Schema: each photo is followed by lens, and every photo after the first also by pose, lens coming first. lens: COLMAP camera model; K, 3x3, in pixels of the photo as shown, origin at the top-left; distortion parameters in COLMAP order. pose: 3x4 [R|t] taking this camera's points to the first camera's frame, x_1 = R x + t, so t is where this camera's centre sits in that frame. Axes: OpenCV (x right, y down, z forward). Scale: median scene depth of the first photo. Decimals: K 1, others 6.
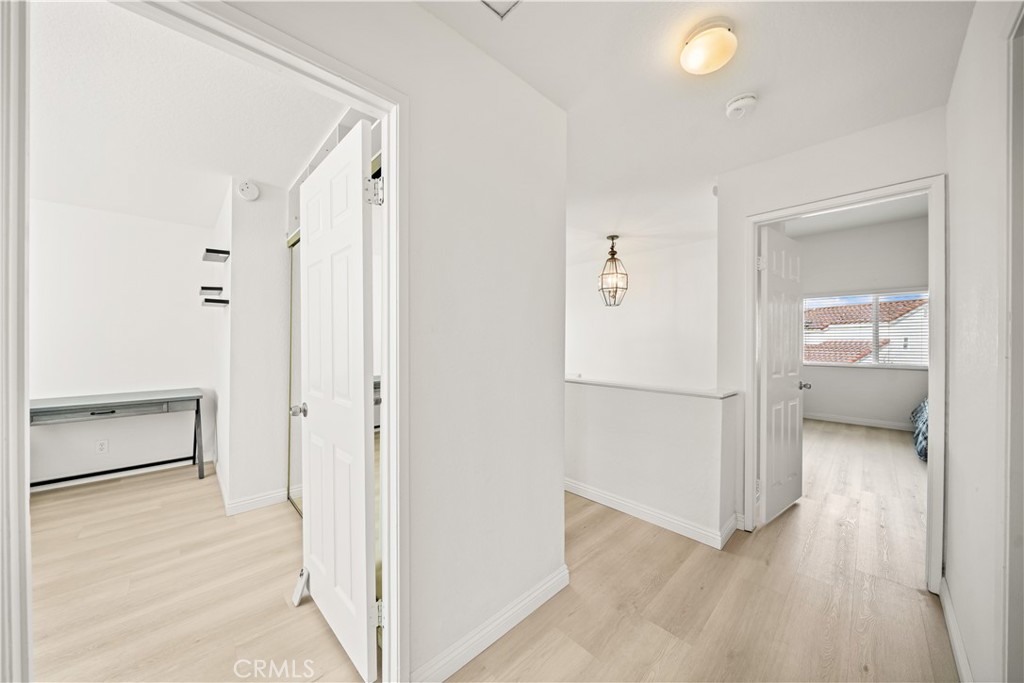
lens RADIAL K [[351.9, 0, 513.1], [0, 351.9, 338.0], [0, 0, 1]] dist [-0.005375, 0.000150]
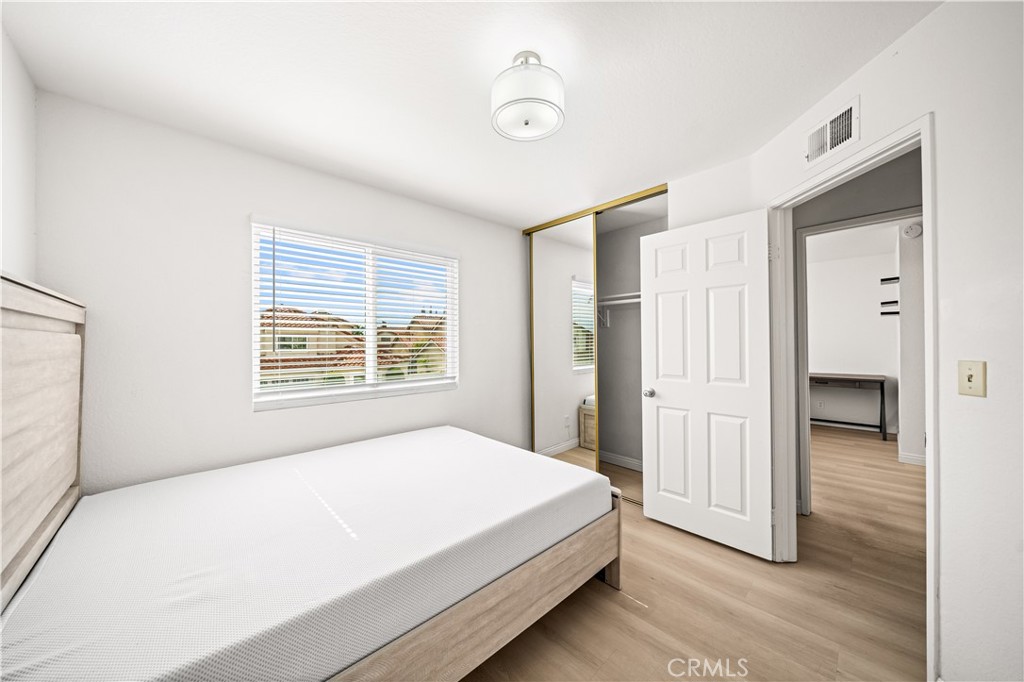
lens RADIAL K [[351.9, 0, 511.1], [0, 351.9, 339.1], [0, 0, 1]] dist [-0.005375, 0.000150]
pose [[-0.011218, -0.003824, -0.999930, 0.528998], [0.011068, 0.999931, -0.003948, -0.008204], [0.999876, -0.011112, -0.011175, -0.471240]]
